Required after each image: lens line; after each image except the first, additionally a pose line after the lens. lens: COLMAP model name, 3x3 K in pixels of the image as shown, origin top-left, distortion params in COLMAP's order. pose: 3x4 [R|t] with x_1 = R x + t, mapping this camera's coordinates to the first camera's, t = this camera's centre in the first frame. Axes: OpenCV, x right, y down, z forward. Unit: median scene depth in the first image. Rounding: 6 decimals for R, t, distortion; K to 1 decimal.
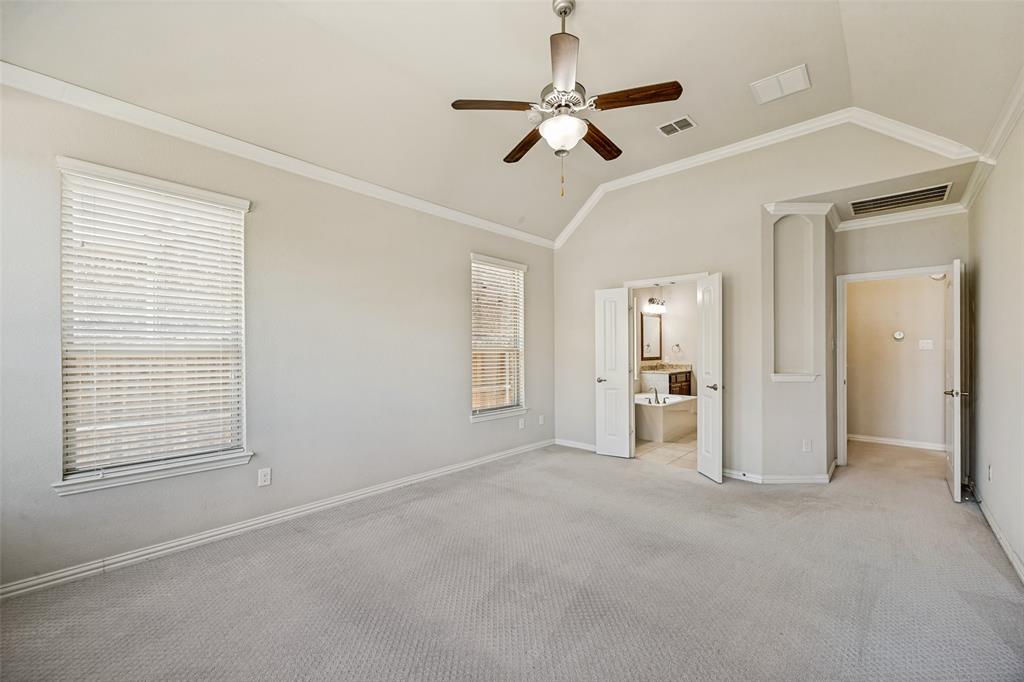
lens RADIAL K [[409.8, 0, 508.6], [0, 409.8, 352.9], [0, 0, 1]] dist [0.000542, 0.000025]
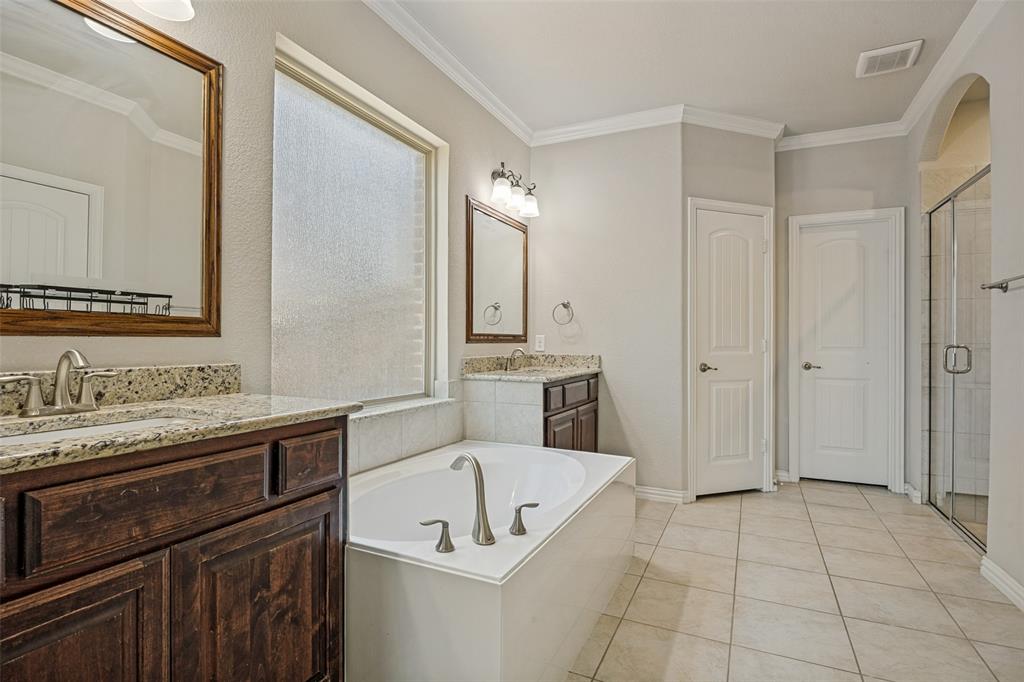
lens RADIAL K [[505.9, 0, 512.0], [0, 505.9, 341.0], [0, 0, 1]] dist [0.001188, 0.000215]
pose [[0.955162, 0.008933, 0.295948, 0.234572], [-0.007522, 0.999954, -0.005906, 0.019177], [-0.295987, 0.003415, 0.955186, 0.589221]]
